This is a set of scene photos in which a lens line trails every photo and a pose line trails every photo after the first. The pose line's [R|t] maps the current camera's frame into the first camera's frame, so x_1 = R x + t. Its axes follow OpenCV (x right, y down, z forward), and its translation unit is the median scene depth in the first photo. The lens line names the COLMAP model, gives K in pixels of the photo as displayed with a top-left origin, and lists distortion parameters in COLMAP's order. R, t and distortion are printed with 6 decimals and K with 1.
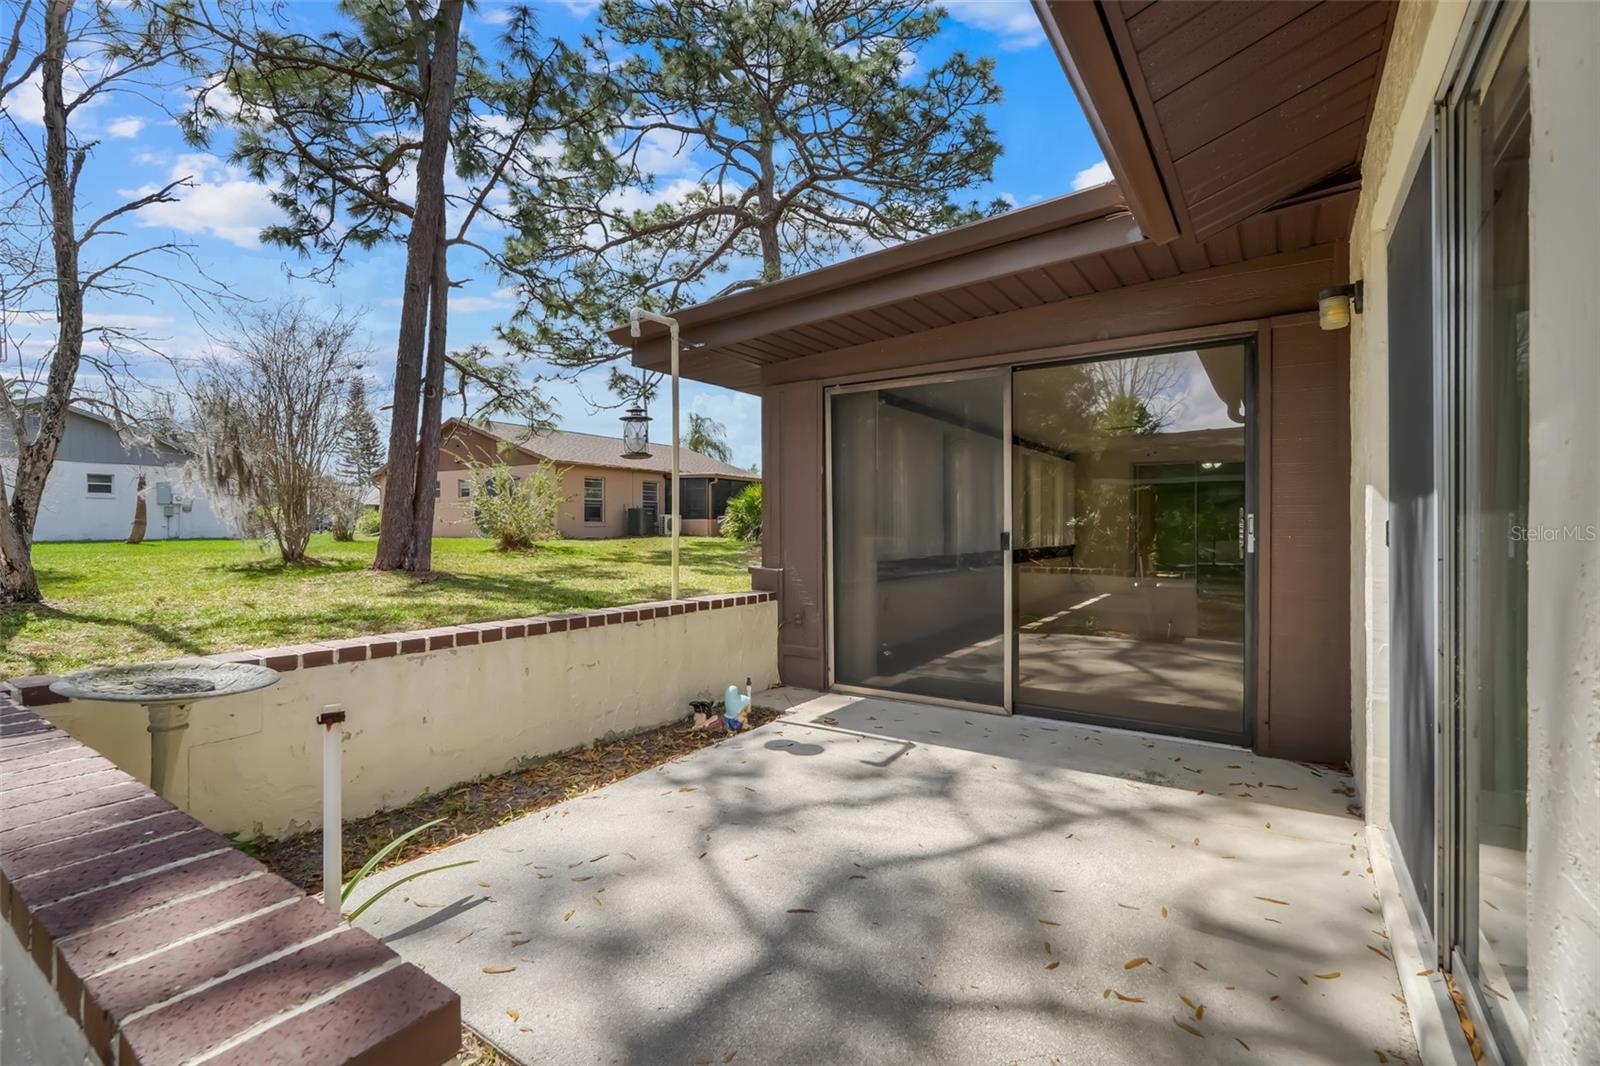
lens RADIAL K [[714.9, 0, 796.6], [0, 714.9, 533.7], [0, 0, 1]] dist [-0.001602, 0.000346]
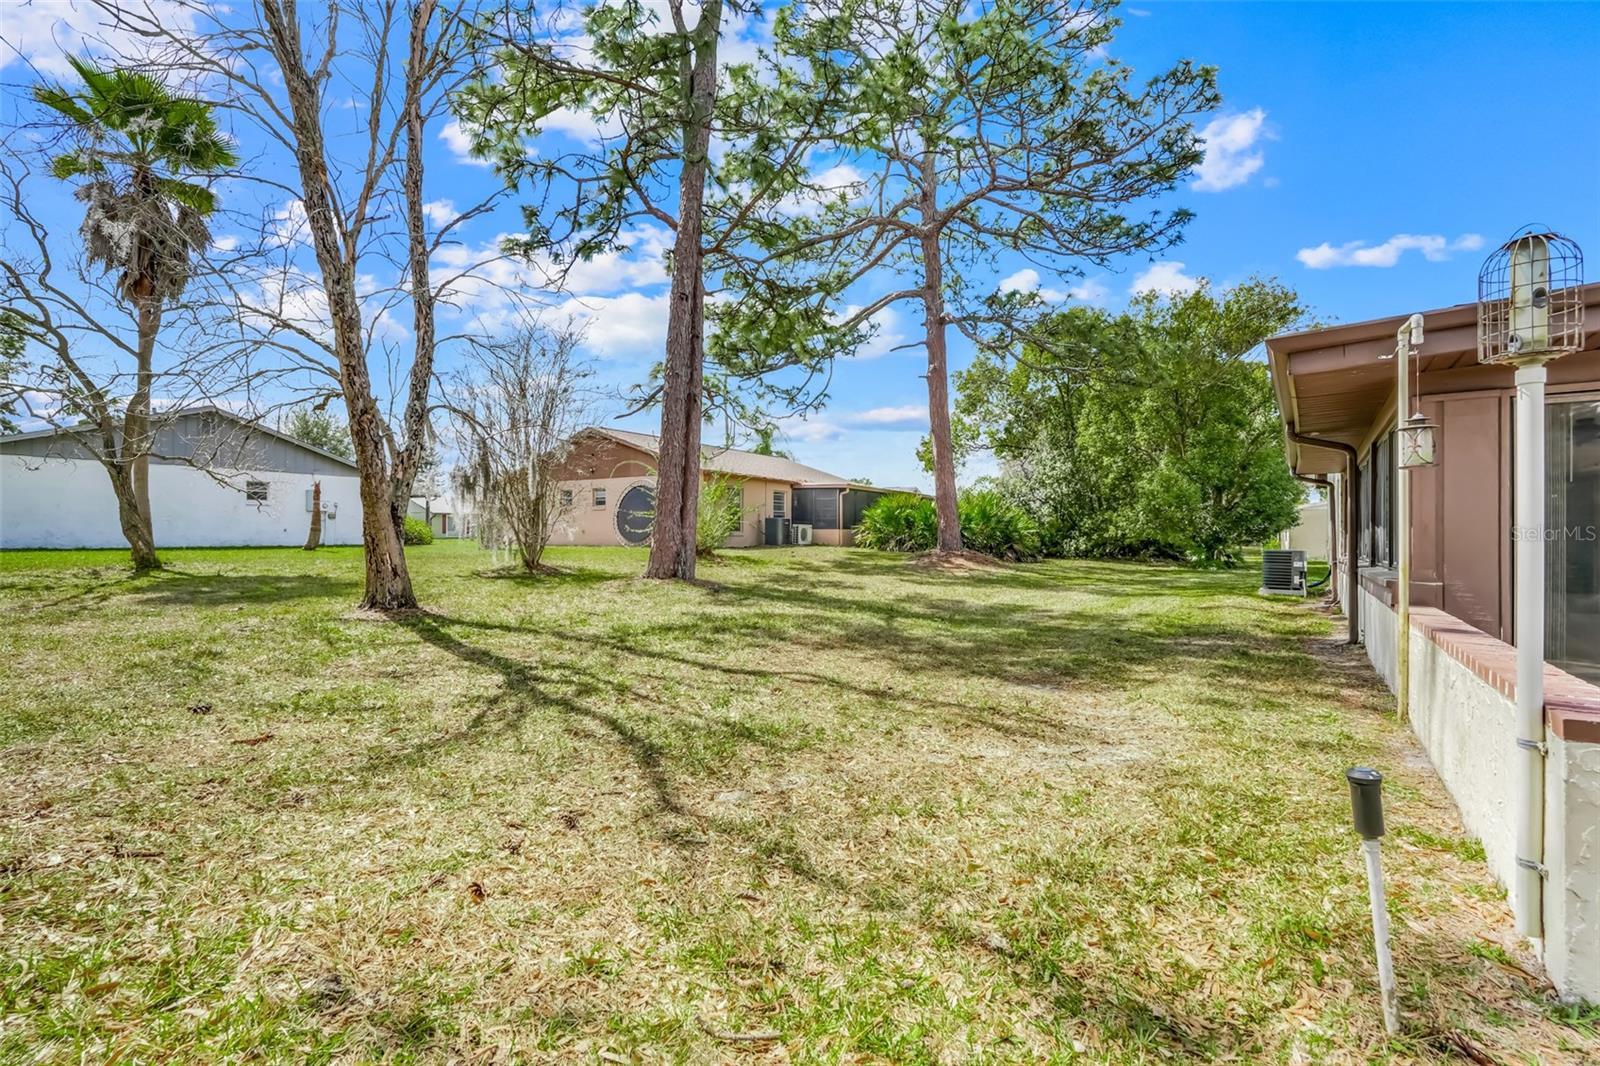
lens RADIAL K [[714.9, 0, 804.2], [0, 714.9, 539.0], [0, 0, 1]] dist [-0.001602, 0.000346]
pose [[0.999706, 0.006615, -0.023316, -0.205186], [-0.006802, 0.999945, -0.007986, 0.001721], [0.023262, 0.008142, 0.999696, 0.001097]]
